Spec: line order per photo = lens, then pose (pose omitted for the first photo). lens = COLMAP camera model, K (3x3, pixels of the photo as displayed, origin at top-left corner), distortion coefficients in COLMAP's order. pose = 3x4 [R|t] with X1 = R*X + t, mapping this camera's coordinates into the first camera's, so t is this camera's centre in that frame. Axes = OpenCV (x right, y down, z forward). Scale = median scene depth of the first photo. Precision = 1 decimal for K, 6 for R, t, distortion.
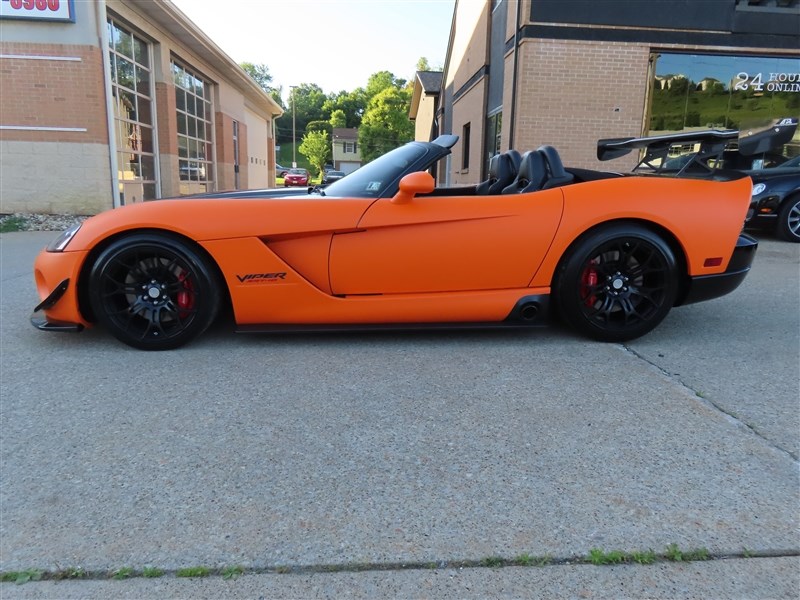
lens RADIAL K [[573.5, 0, 400.0], [0, 573.5, 300.0], [0, 0, 1]] dist [-0.002371, 0.000664]
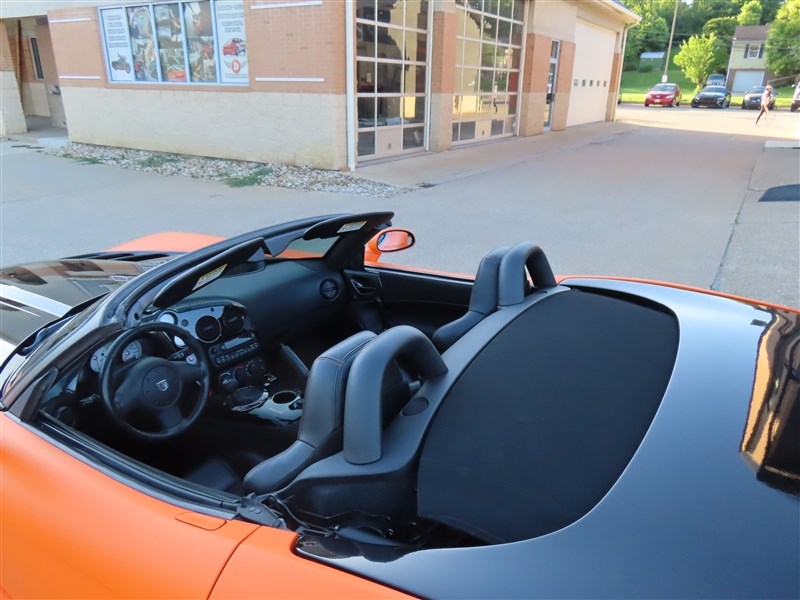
lens RADIAL K [[573.5, 0, 400.0], [0, 573.5, 300.0], [0, 0, 1]] dist [-0.002371, 0.000664]
pose [[0.811600, 0.194916, -0.550739, 0.157109], [-0.111652, 0.977075, 0.181267, -0.124737], [0.573446, -0.085625, 0.814757, 0.258716]]
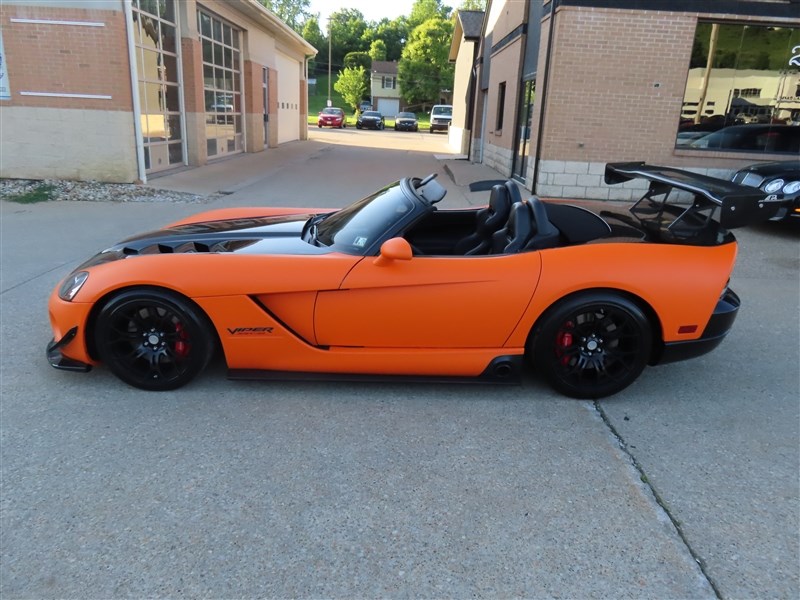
lens RADIAL K [[590.0, 0, 400.0], [0, 590.0, 300.0], [0, 0, 1]] dist [-0.008666, 0.004164]
pose [[0.997388, 0.040670, -0.059700, 0.030984], [-0.034446, 0.994207, 0.101812, -0.067051], [0.063494, -0.099489, 0.993011, -0.022337]]
